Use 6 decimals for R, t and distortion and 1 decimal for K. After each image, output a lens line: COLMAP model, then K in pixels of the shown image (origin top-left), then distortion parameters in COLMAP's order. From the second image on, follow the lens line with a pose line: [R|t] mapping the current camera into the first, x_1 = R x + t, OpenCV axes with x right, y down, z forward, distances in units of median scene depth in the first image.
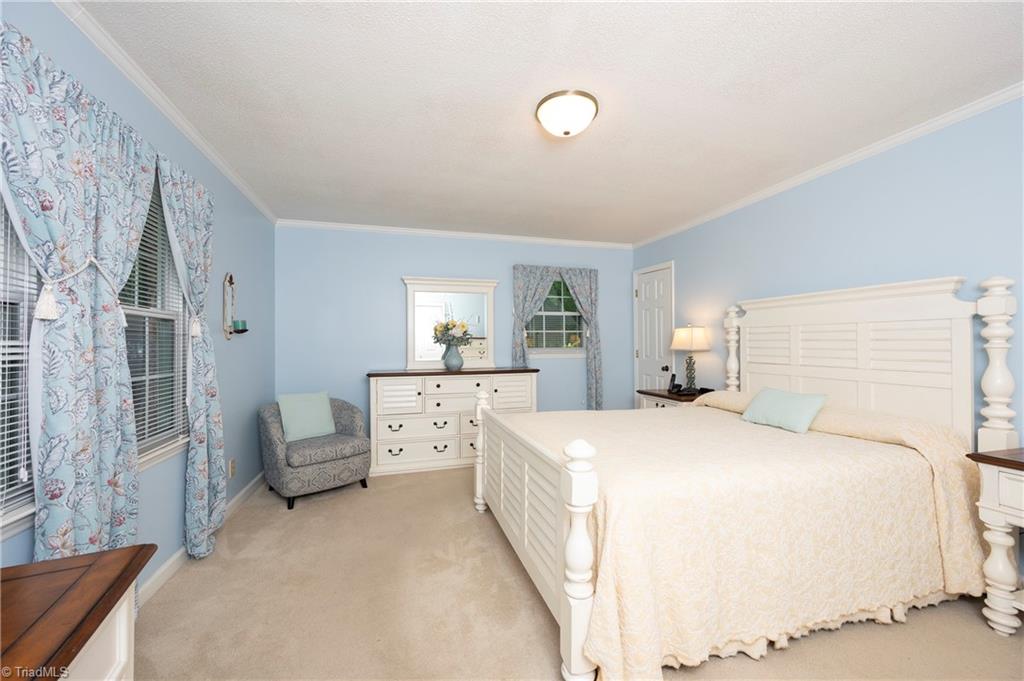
lens RADIAL K [[401.7, 0, 513.6], [0, 401.7, 339.1], [0, 0, 1]] dist [0.000101, 0.000052]
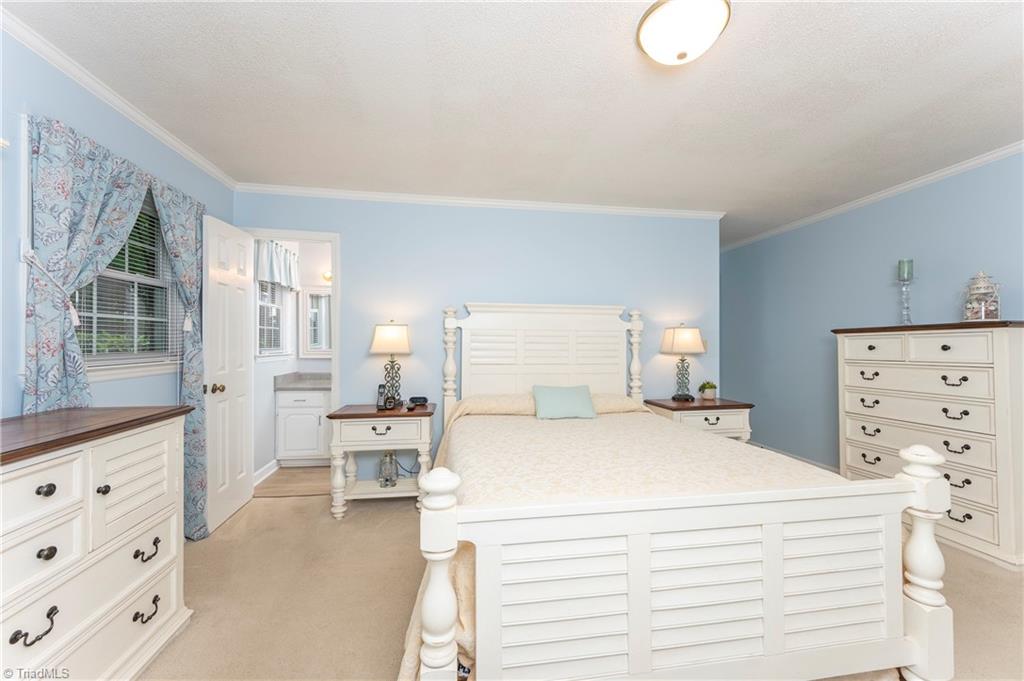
lens RADIAL K [[418.5, 0, 510.7], [0, 418.5, 328.1], [0, 0, 1]] dist [-0.001648, -0.000214]
pose [[0.116071, 0.036313, 0.992577, -0.419334], [-0.017740, 0.999248, -0.034482, 0.002970], [-0.993082, -0.013606, 0.116628, 0.746607]]
